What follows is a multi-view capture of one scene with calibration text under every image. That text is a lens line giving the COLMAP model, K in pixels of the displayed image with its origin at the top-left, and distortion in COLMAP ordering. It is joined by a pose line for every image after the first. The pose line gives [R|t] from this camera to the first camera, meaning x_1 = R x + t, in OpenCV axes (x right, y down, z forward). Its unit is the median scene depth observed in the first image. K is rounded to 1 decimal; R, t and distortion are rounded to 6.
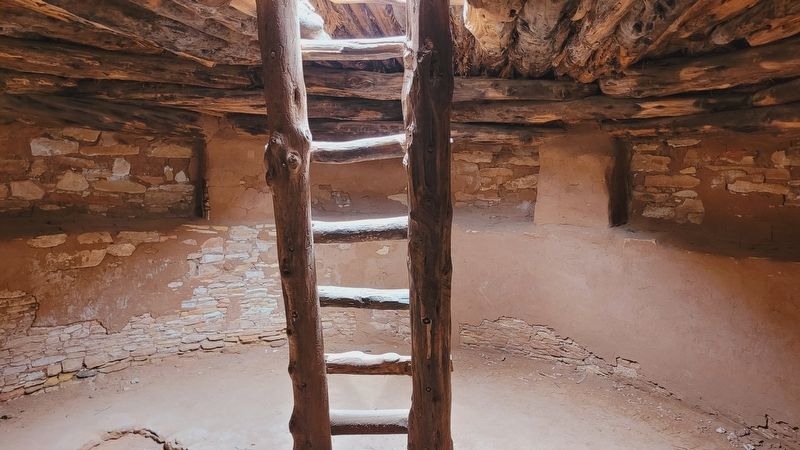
lens RADIAL K [[559.9, 0, 400.4], [0, 559.9, 225.9], [0, 0, 1]] dist [0.001403, -0.001019]
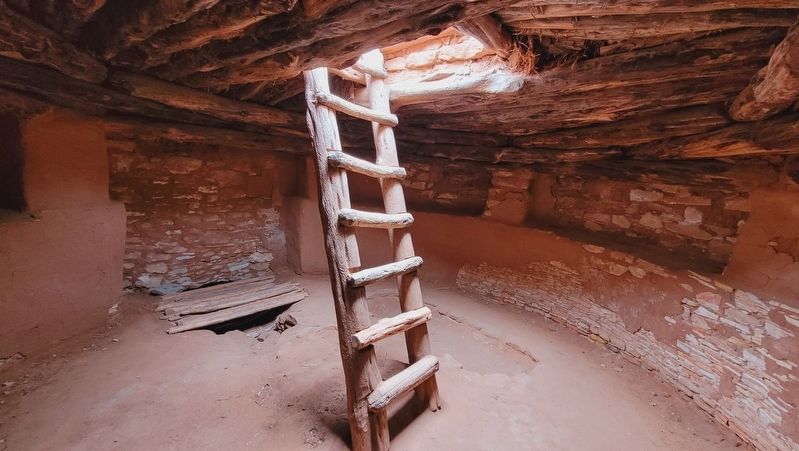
lens RADIAL K [[300.9, 0, 400.8], [0, 300.9, 223.2], [0, 0, 1]] dist [-0.000565, -0.000031]
pose [[-0.465131, 0.070147, -0.882458, 0.374275], [-0.203649, 0.961640, 0.183782, -0.083724], [0.861499, 0.265194, -0.433003, 0.786257]]
